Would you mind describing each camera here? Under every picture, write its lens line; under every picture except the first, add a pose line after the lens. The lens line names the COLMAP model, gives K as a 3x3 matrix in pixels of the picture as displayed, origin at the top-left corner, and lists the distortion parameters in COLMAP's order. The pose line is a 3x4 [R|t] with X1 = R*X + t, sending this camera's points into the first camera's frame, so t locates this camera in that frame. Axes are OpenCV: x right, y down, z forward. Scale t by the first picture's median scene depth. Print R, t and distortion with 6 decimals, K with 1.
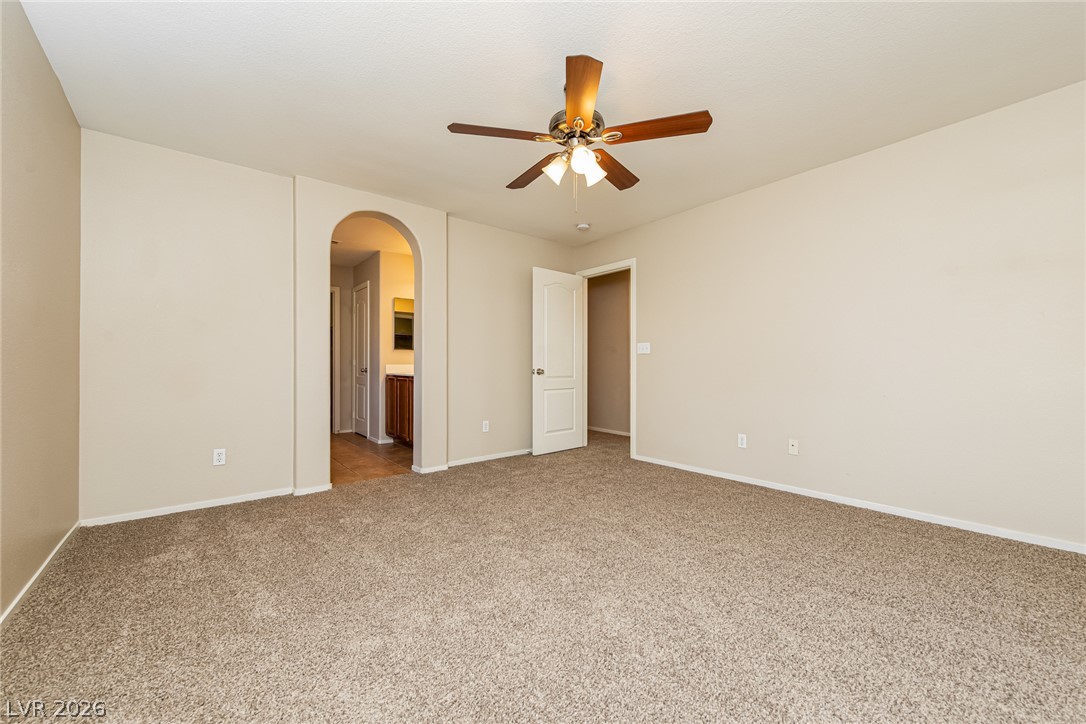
lens RADIAL K [[444.9, 0, 544.0], [0, 444.9, 363.9], [0, 0, 1]] dist [0.008070, -0.000582]
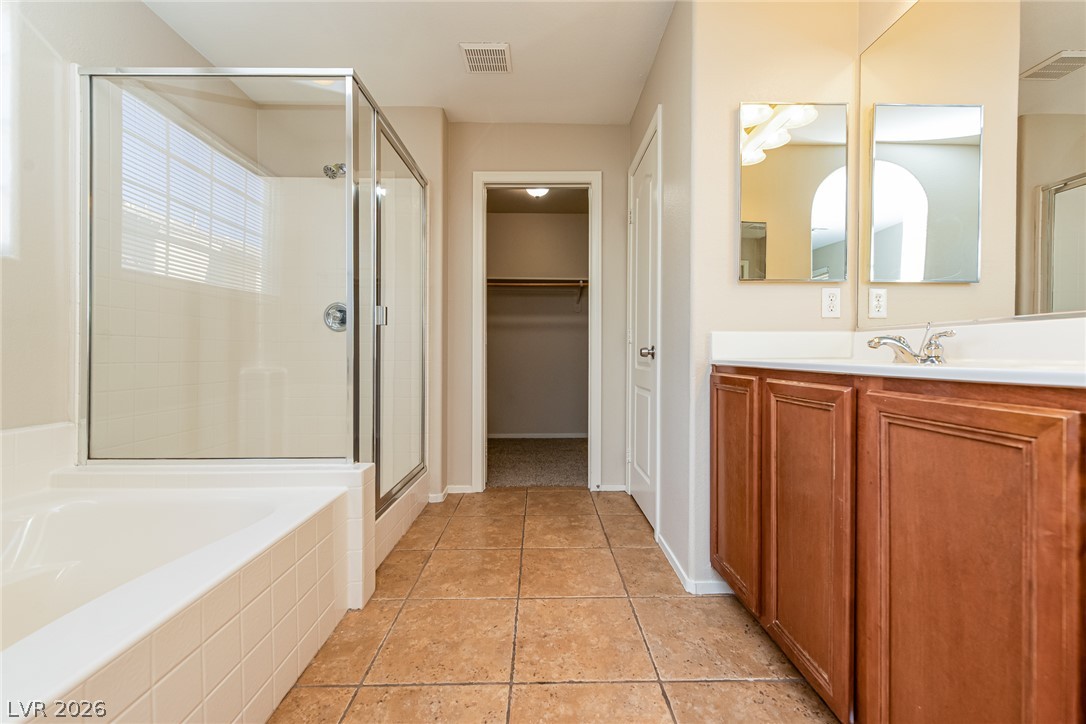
lens RADIAL K [[444.9, 0, 534.9], [0, 444.9, 357.9], [0, 0, 1]] dist [0.008070, -0.000582]
pose [[0.780971, 0.005383, -0.624544, -0.257802], [-0.000476, 0.999968, 0.008023, 0.016791], [0.624567, -0.005969, 0.780948, 0.684644]]
